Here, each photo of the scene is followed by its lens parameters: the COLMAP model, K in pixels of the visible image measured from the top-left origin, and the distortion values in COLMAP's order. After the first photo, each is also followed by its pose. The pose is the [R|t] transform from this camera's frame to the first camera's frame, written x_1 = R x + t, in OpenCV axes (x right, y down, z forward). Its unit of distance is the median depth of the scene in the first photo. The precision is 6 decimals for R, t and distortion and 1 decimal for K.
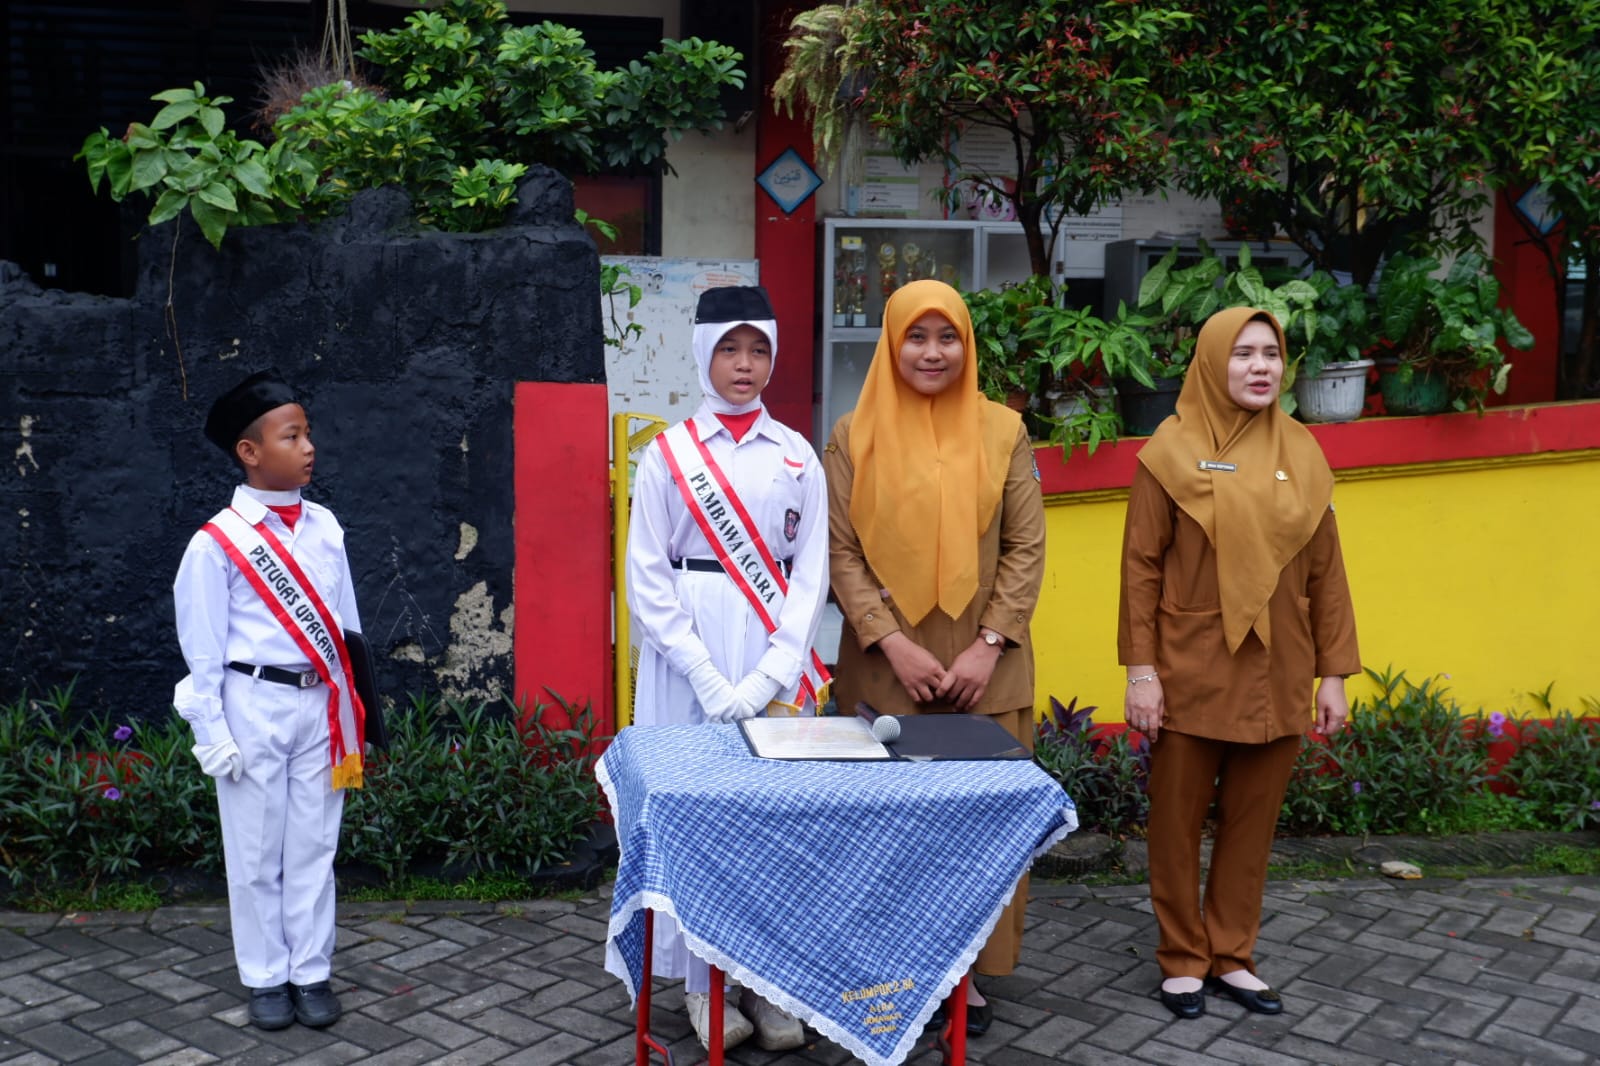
lens RADIAL K [[1672.4, 0, 772.6], [0, 1672.4, 537.1], [0, 0, 1]] dist [-0.010125, 0.014705]
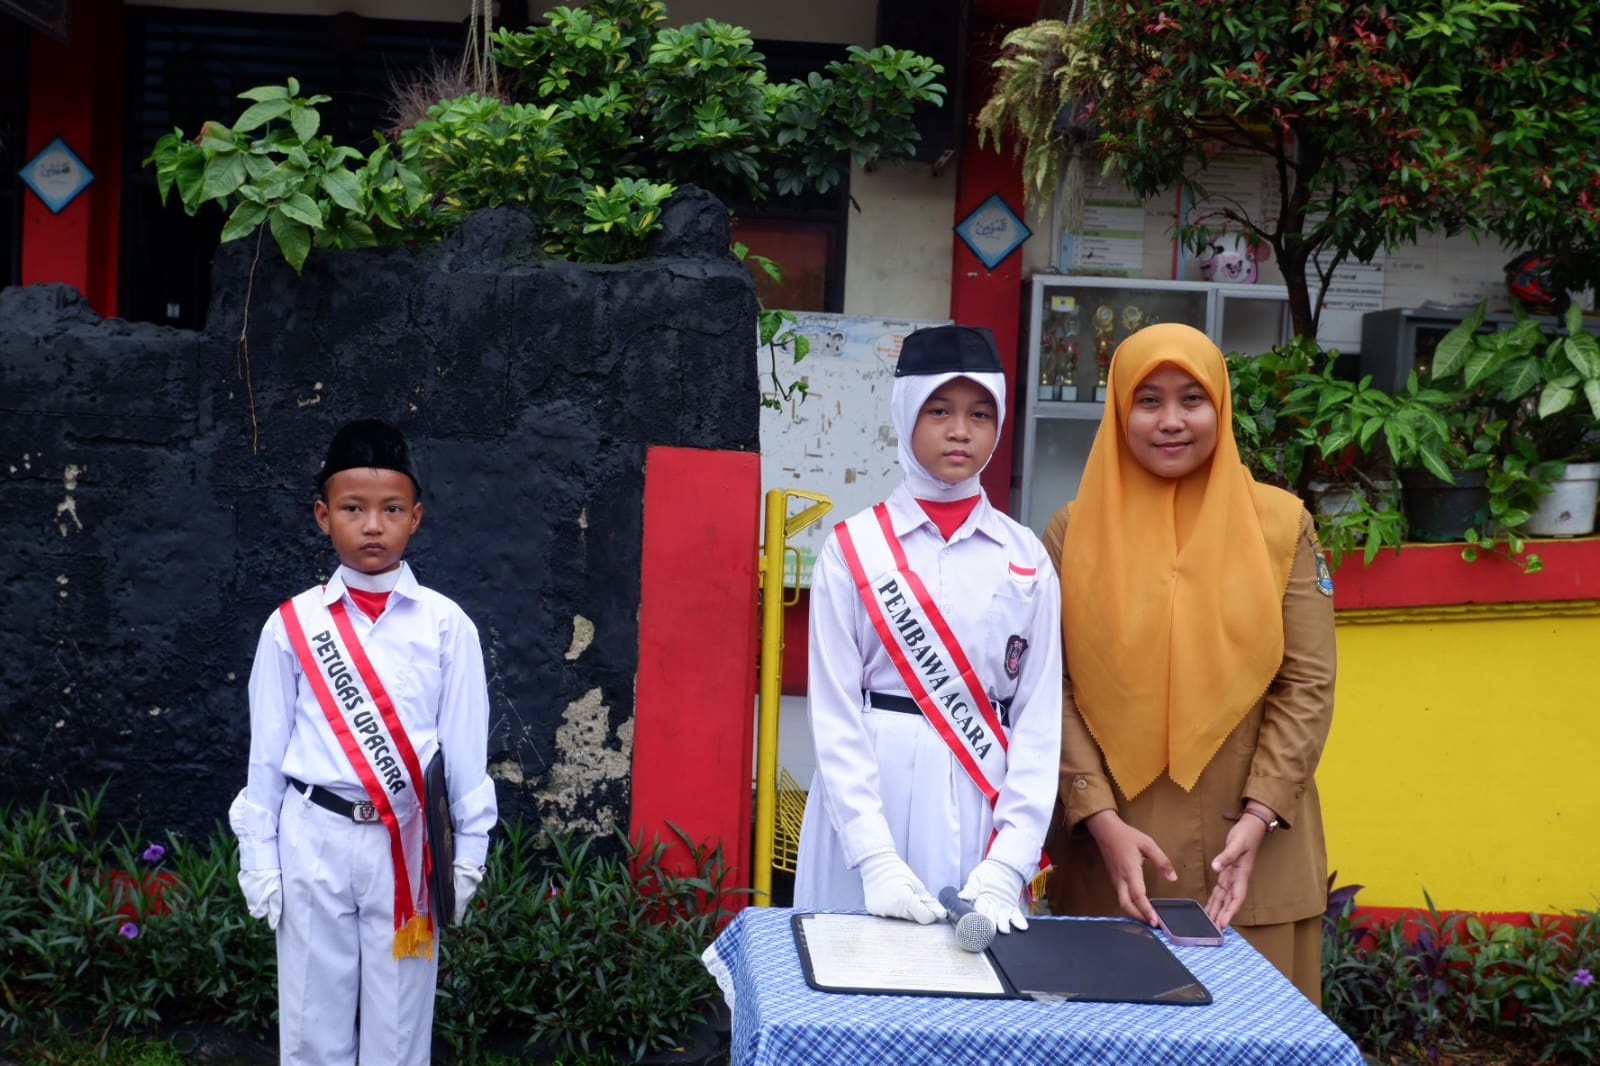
lens RADIAL K [[1736.6, 0, 800.0], [0, 1736.6, 533.0], [0, 0, 1]] dist [-0.025091, -0.015279]
pose [[0.994811, 0.039813, -0.093631, 0.001292], [-0.044712, 0.997706, -0.050820, -0.010544], [0.091393, 0.054743, 0.994309, 0.167086]]
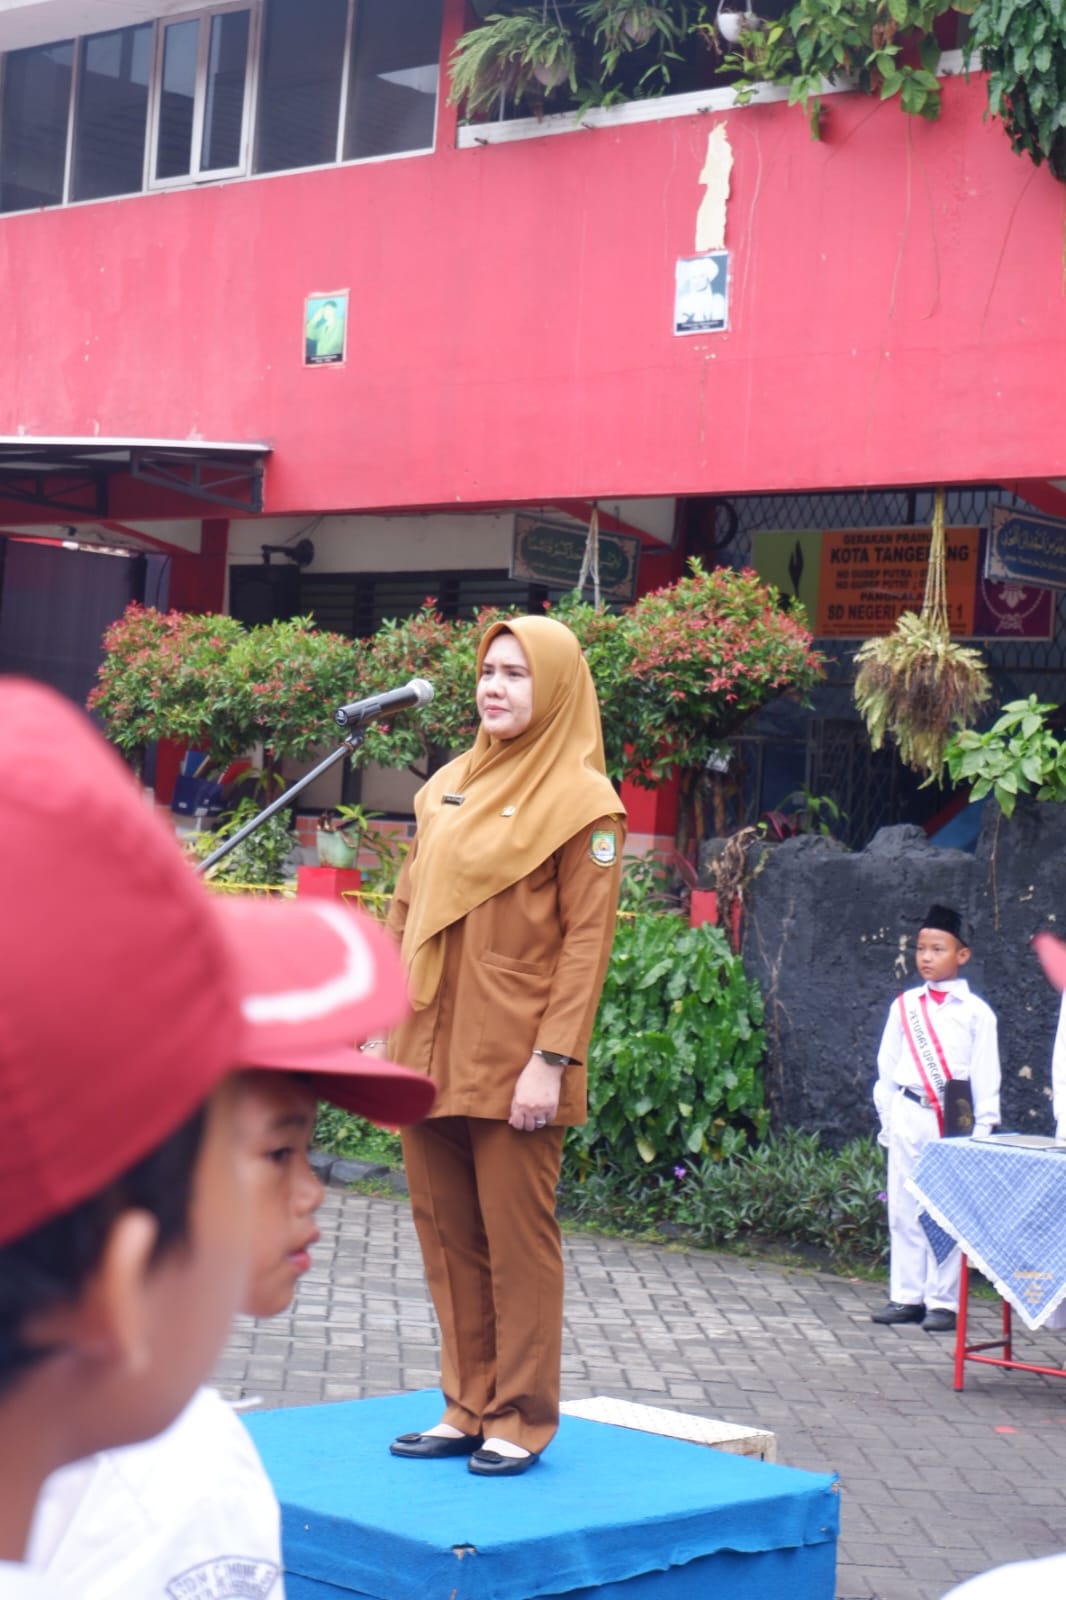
lens RADIAL K [[3121.6, 0, 533.0], [0, 3121.6, 800.0], [0, 0, 1]] dist [-0.016113, -0.365416]
pose [[0.647257, 0.012256, -0.762174, 1.309976], [-0.131996, 0.986568, -0.096230, 0.105058], [0.750757, 0.162889, 0.640181, -0.896265]]
